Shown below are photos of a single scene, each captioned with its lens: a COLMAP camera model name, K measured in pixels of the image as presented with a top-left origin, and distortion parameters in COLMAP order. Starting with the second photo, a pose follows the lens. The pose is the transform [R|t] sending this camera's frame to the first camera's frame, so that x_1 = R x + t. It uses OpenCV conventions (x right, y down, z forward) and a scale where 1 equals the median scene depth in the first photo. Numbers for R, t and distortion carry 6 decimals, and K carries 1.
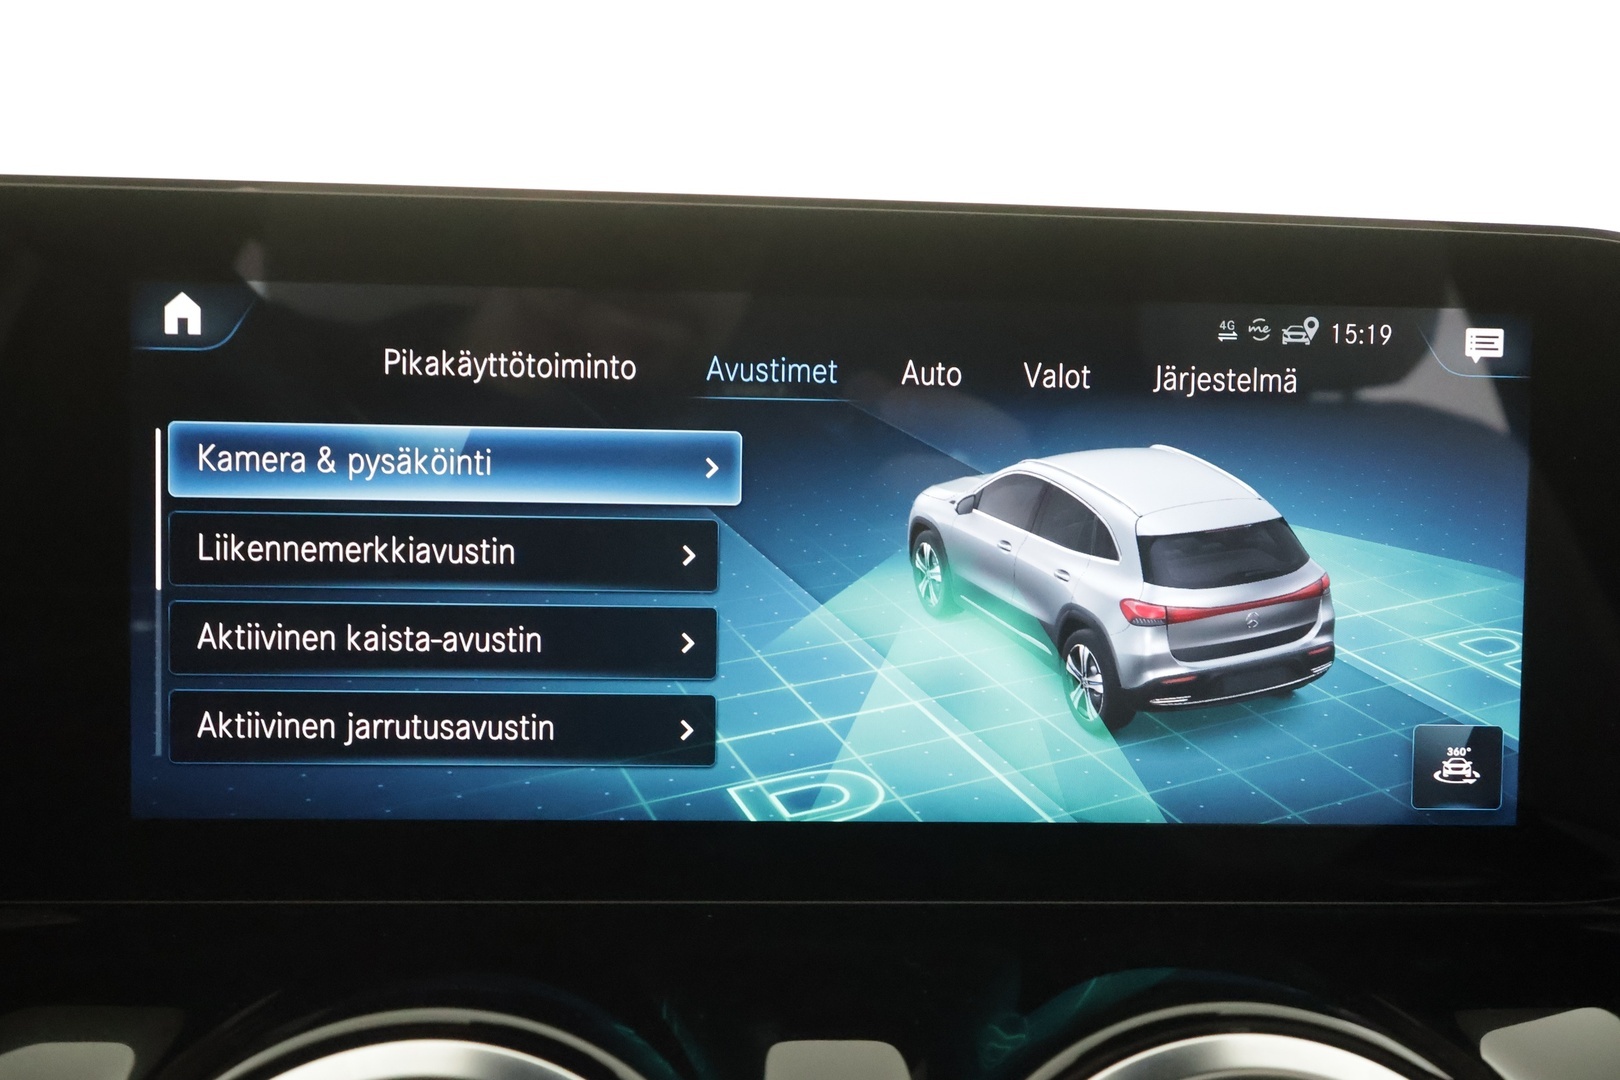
lens RADIAL K [[1301.2, 0, 663.7], [0, 1301.2, 544.8], [0, 0, 1]] dist [0.017572, -0.009672]
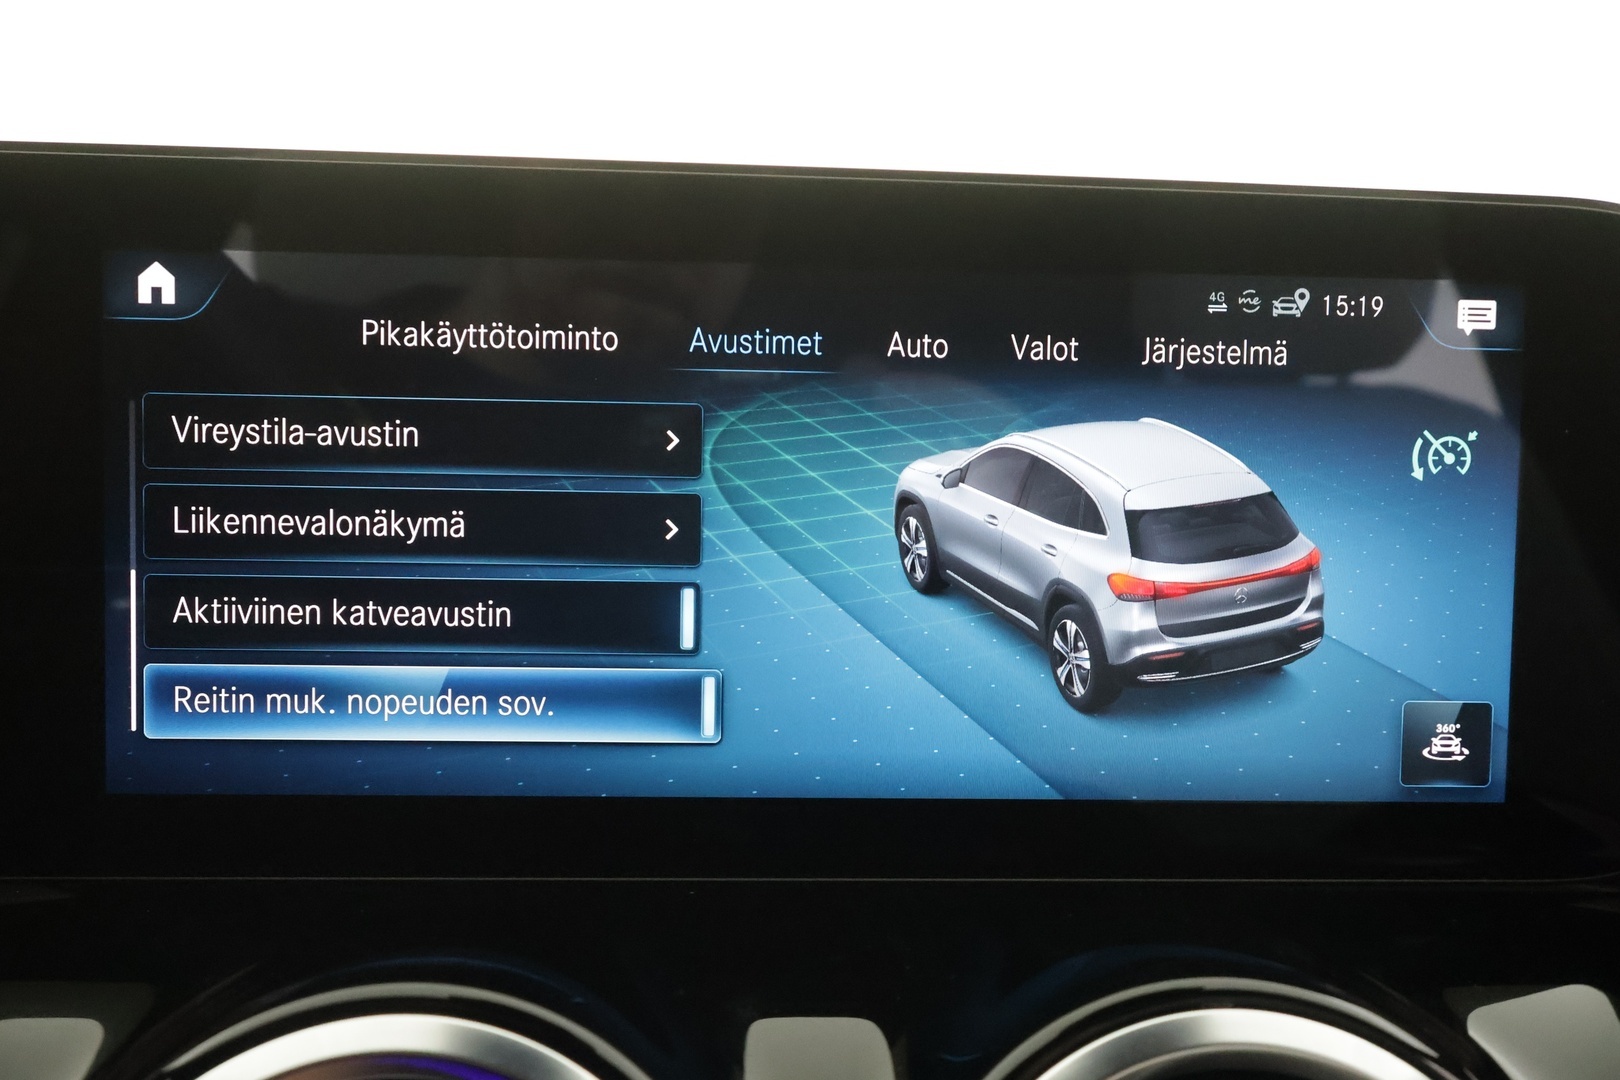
lens RADIAL K [[1301.2, 0, 799.2], [0, 1301.2, 540.6], [0, 0, 1]] dist [0.017572, -0.009672]
pose [[0.999998, 0.000946, 0.001598, 0.113878], [-0.000972, 0.999867, 0.016284, 0.000624], [-0.001583, -0.016286, 0.999866, 0.010376]]
